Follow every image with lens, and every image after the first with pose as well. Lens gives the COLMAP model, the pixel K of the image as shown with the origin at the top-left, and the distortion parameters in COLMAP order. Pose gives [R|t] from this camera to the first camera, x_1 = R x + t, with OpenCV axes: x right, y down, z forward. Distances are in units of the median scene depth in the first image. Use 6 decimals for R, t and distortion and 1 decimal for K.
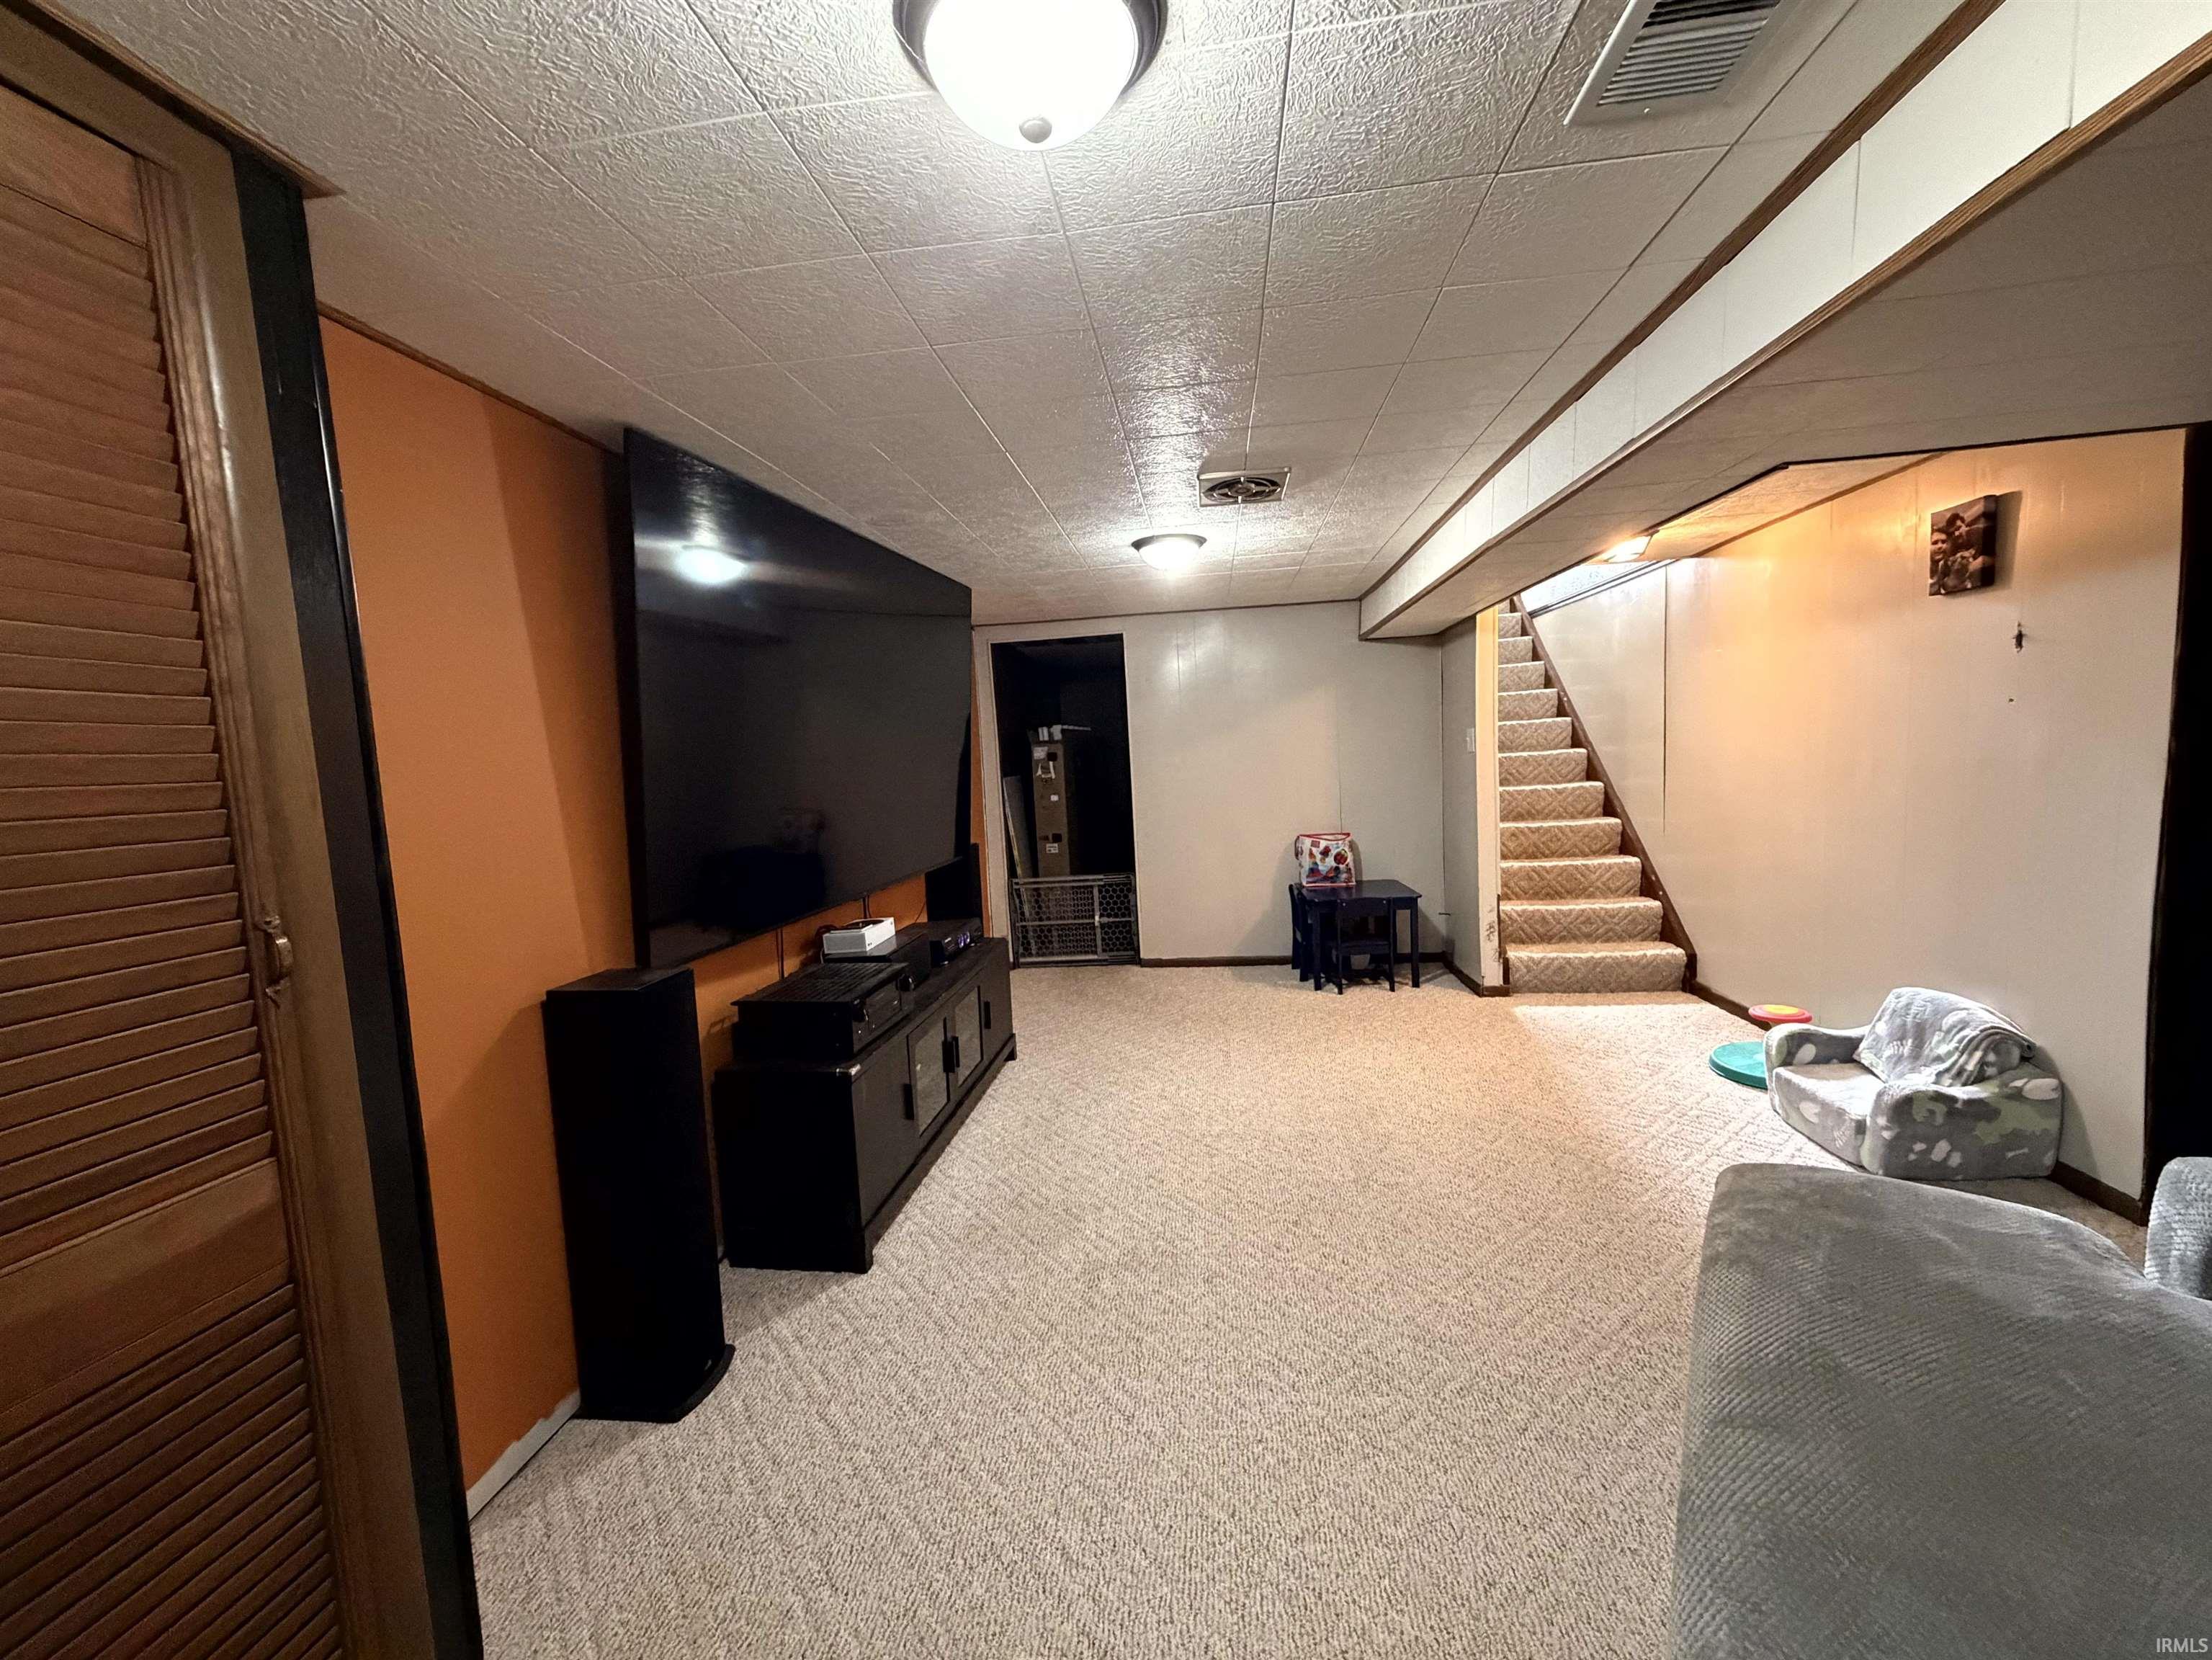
lens RADIAL K [[877.2, 0, 1107.2], [0, 877.2, 833.3], [0, 0, 1]] dist [0.002499, -0.000127]
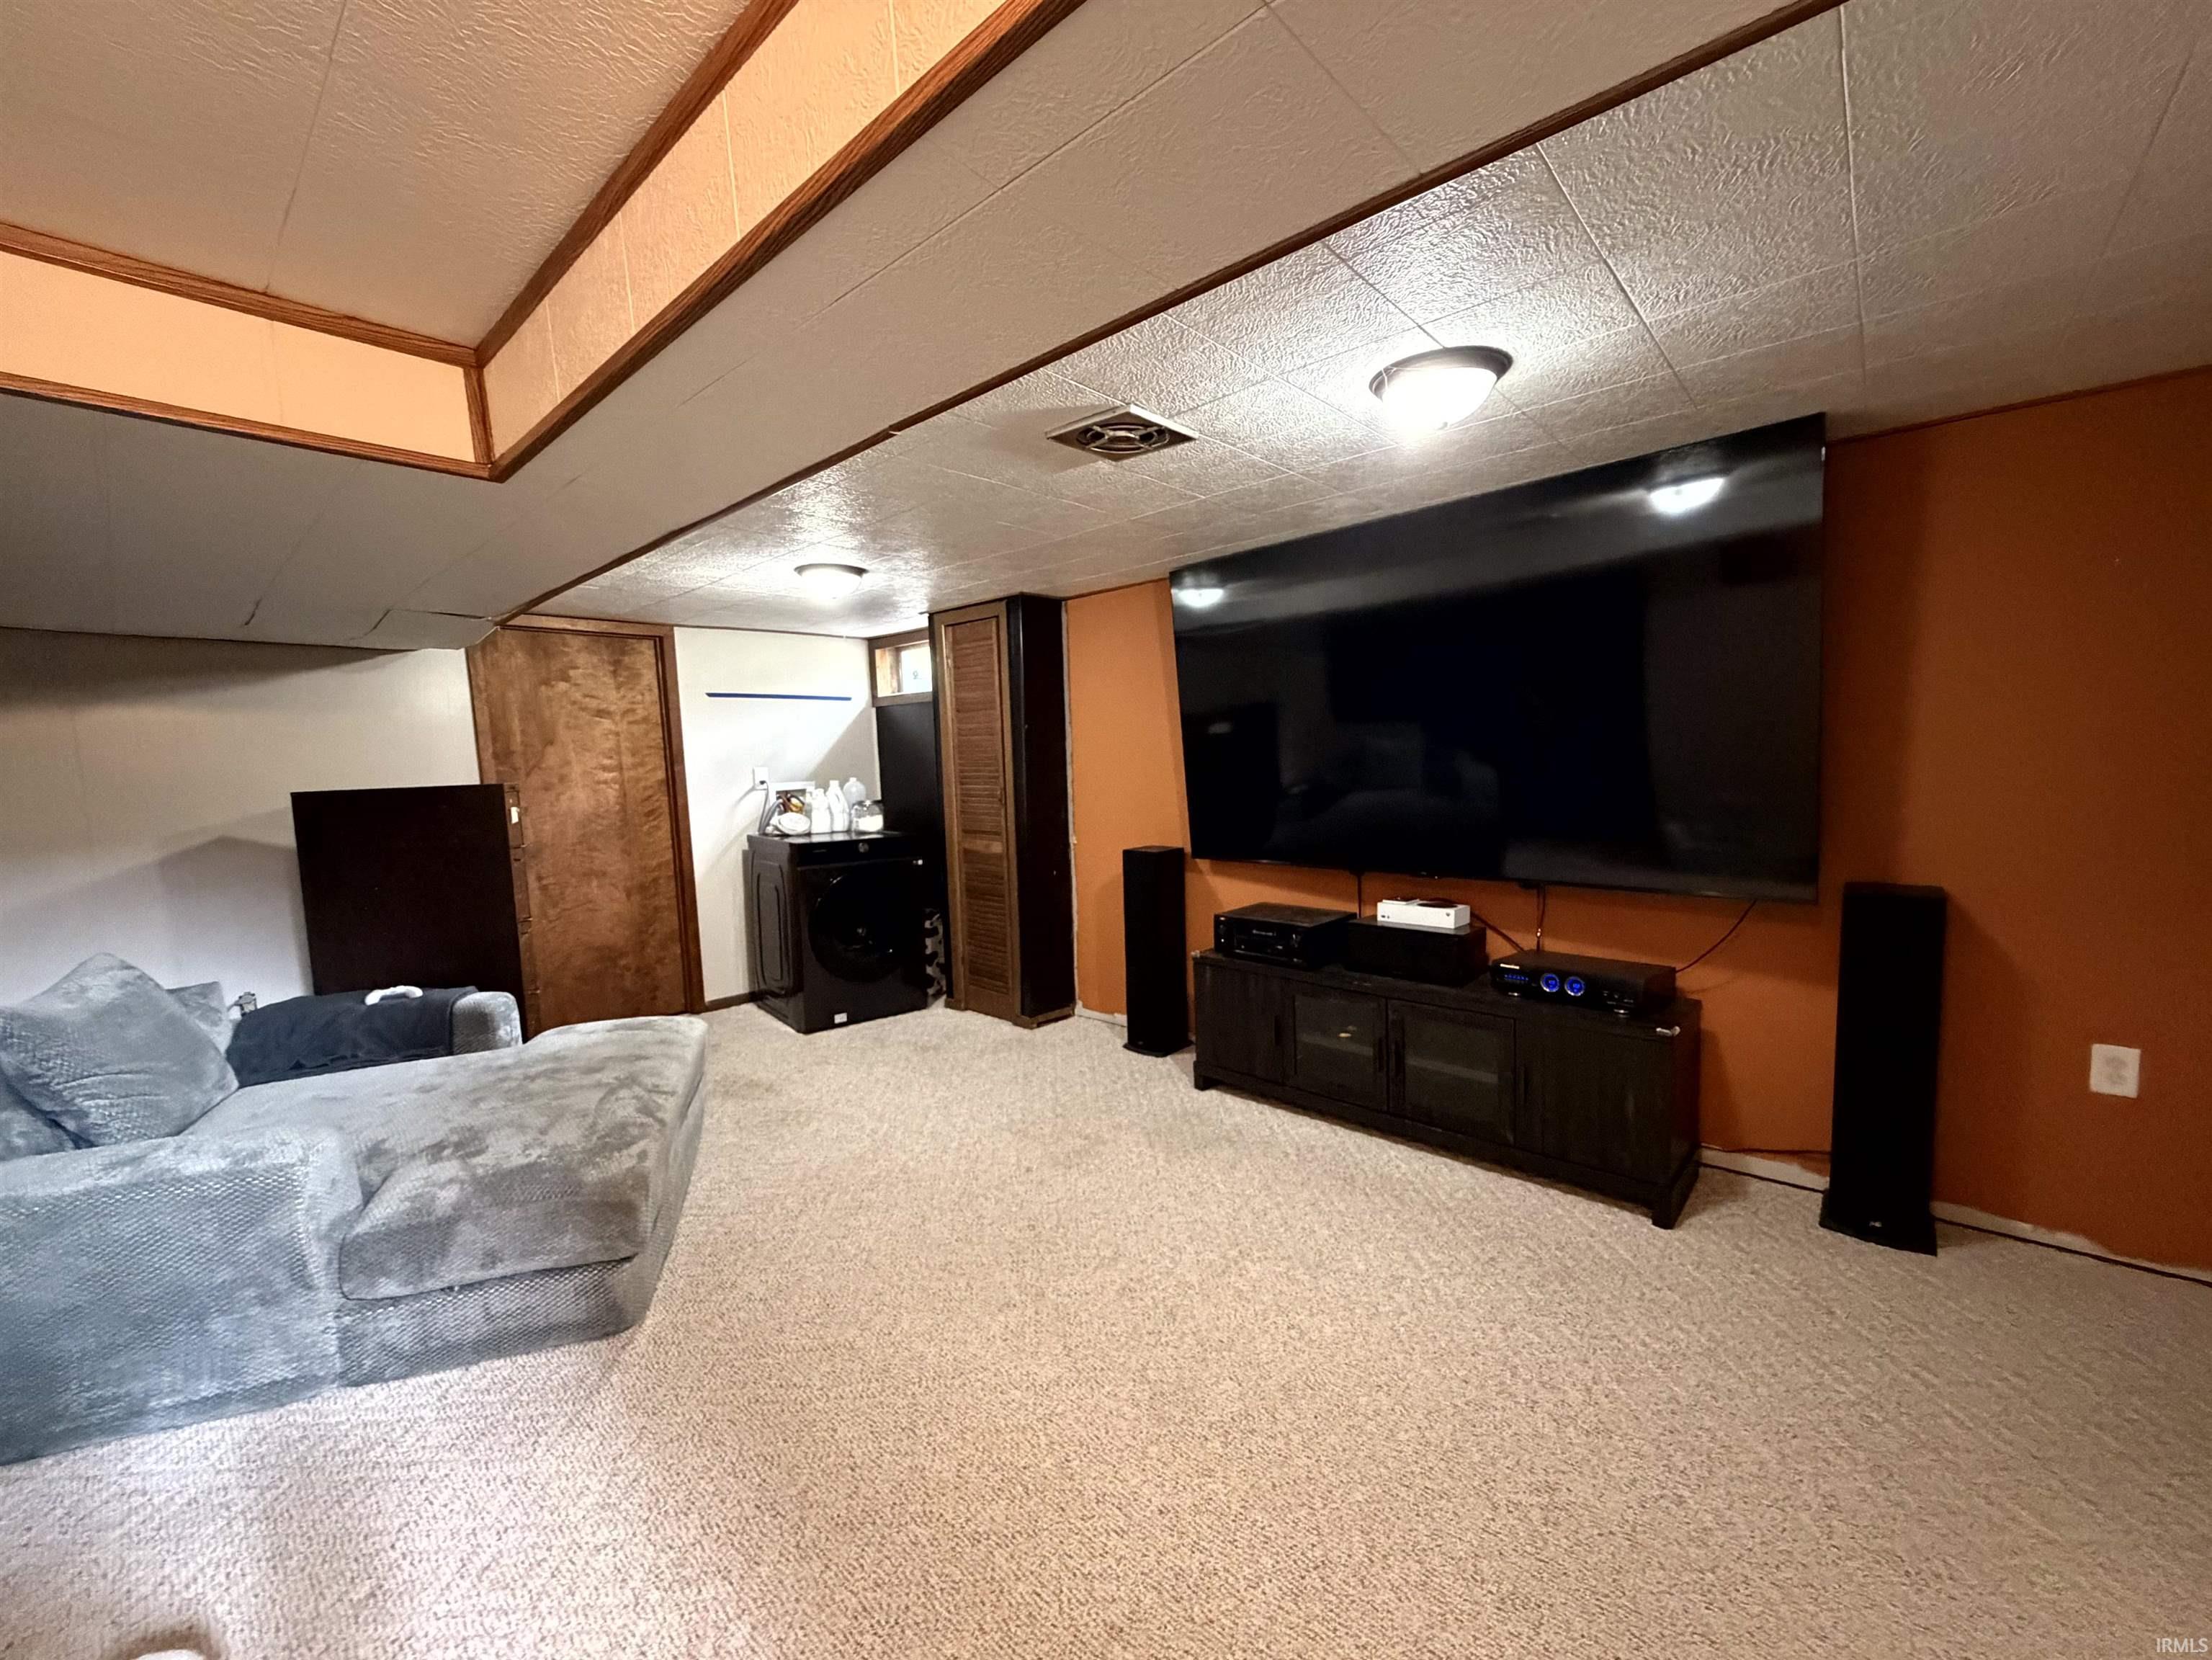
lens RADIAL K [[877.2, 0, 1107.3], [0, 877.2, 830.6], [0, 0, 1]] dist [0.002499, -0.000127]
pose [[-0.568106, 0.139506, -0.811045, 0.910636], [-0.016383, 0.983415, 0.180630, -0.189982], [0.822793, 0.115904, -0.556398, 1.567827]]
